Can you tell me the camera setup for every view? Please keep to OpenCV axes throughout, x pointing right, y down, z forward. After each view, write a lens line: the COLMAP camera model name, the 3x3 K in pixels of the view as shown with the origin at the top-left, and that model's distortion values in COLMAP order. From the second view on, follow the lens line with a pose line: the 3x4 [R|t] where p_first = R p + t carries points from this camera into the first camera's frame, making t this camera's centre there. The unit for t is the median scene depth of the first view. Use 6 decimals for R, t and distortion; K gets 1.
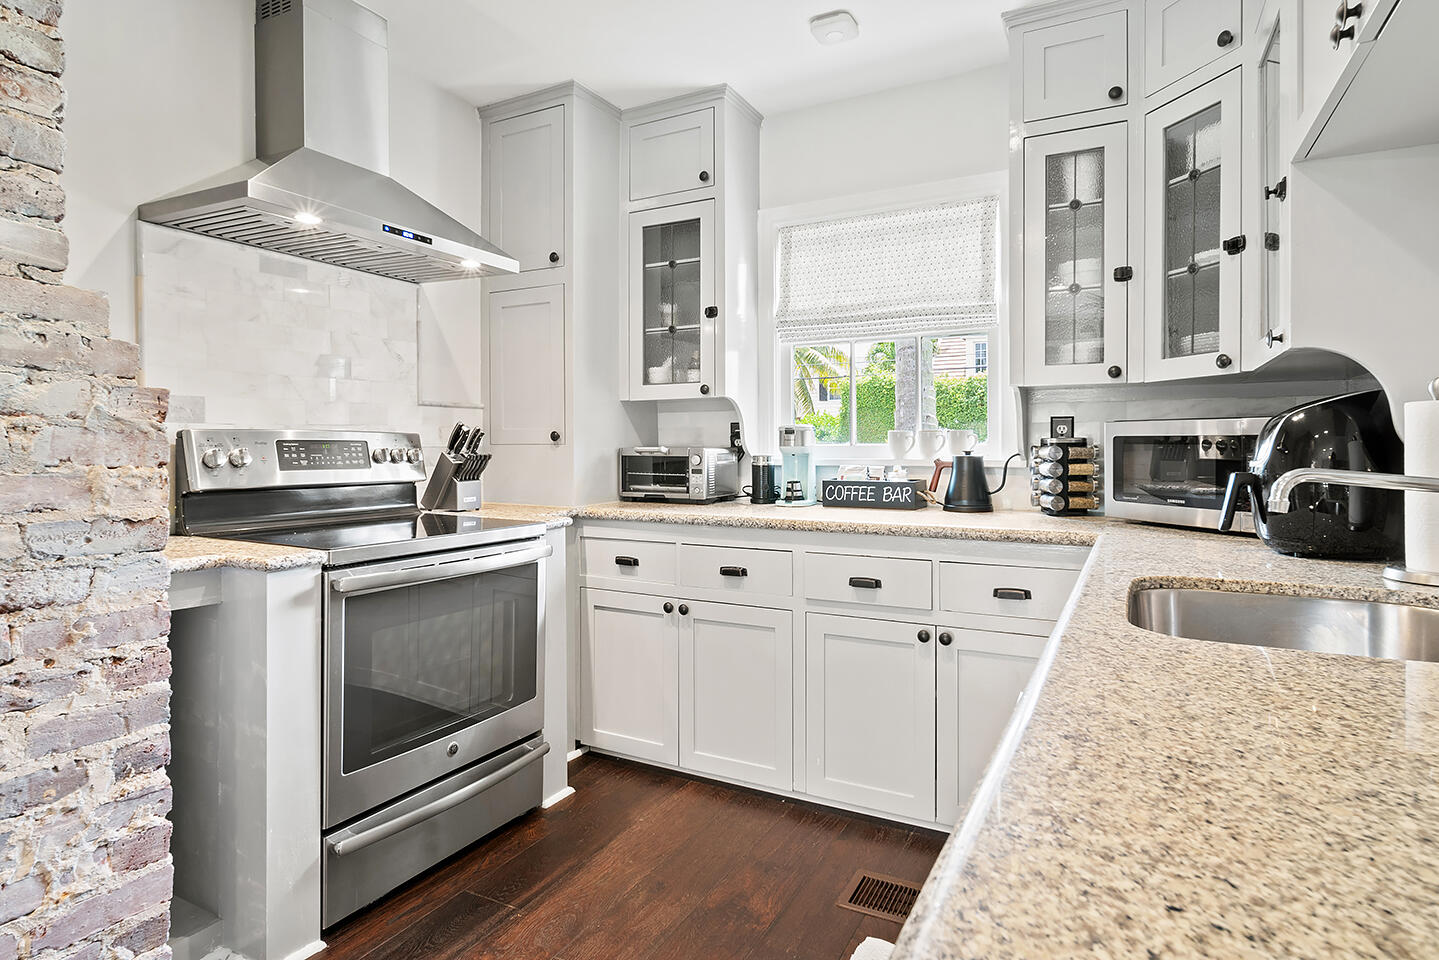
lens RADIAL K [[802.8, 0, 742.3], [0, 802.8, 453.2], [0, 0, 1]] dist [-0.002266, -0.000552]
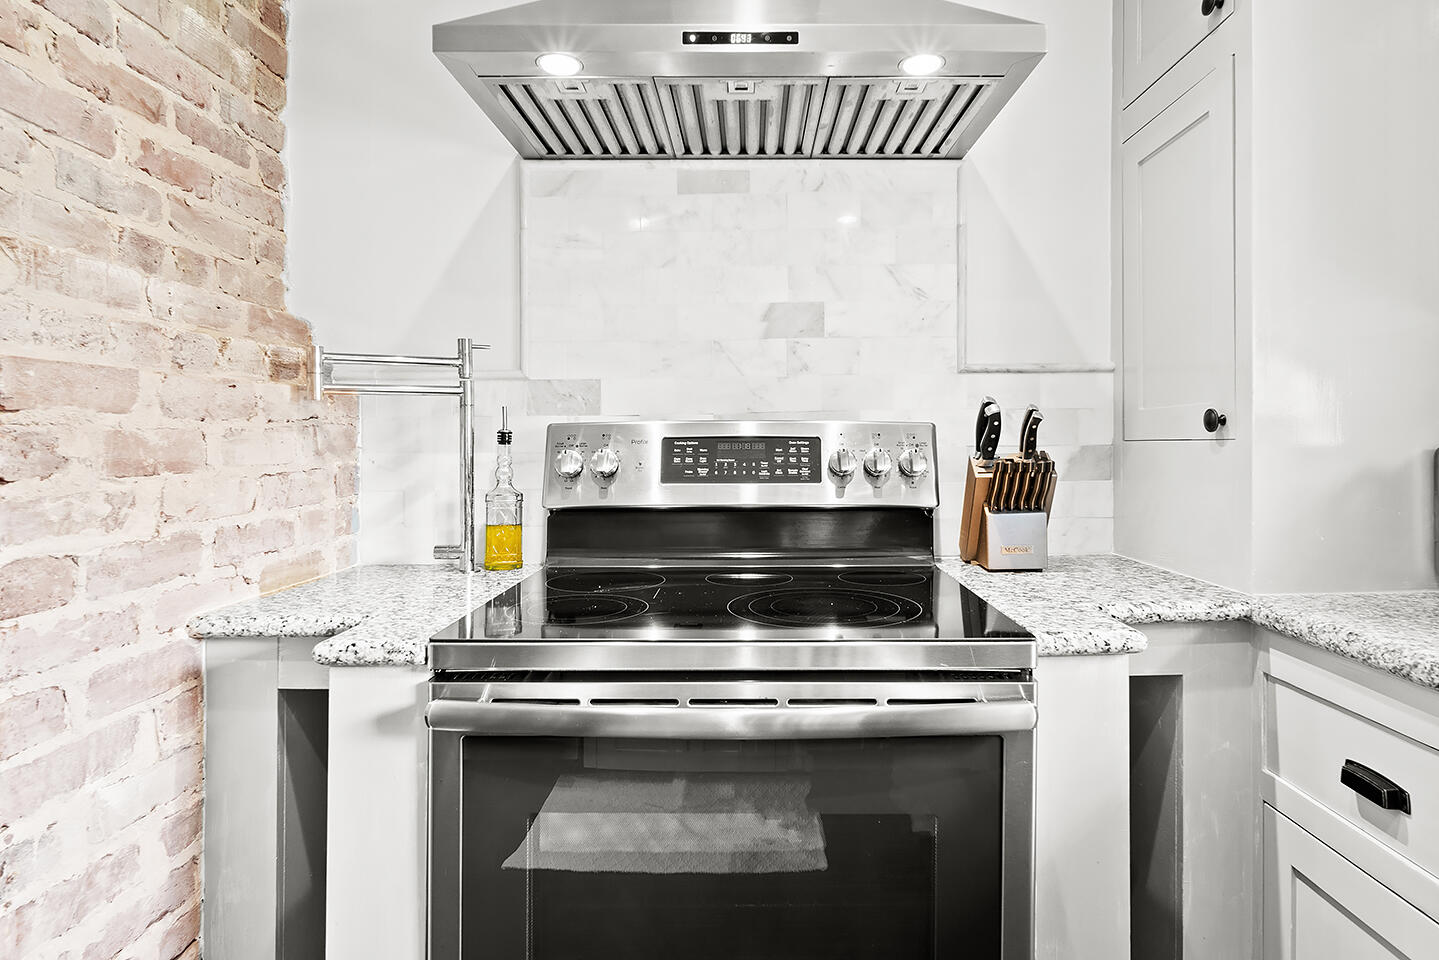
lens RADIAL K [[802.8, 0, 742.3], [0, 802.8, 453.2], [0, 0, 1]] dist [-0.002266, -0.000552]
pose [[0.440143, 0.011884, -0.897849, 0.046591], [-0.003468, 0.999927, 0.011535, -0.010217], [0.897921, -0.001963, 0.440153, 0.715740]]
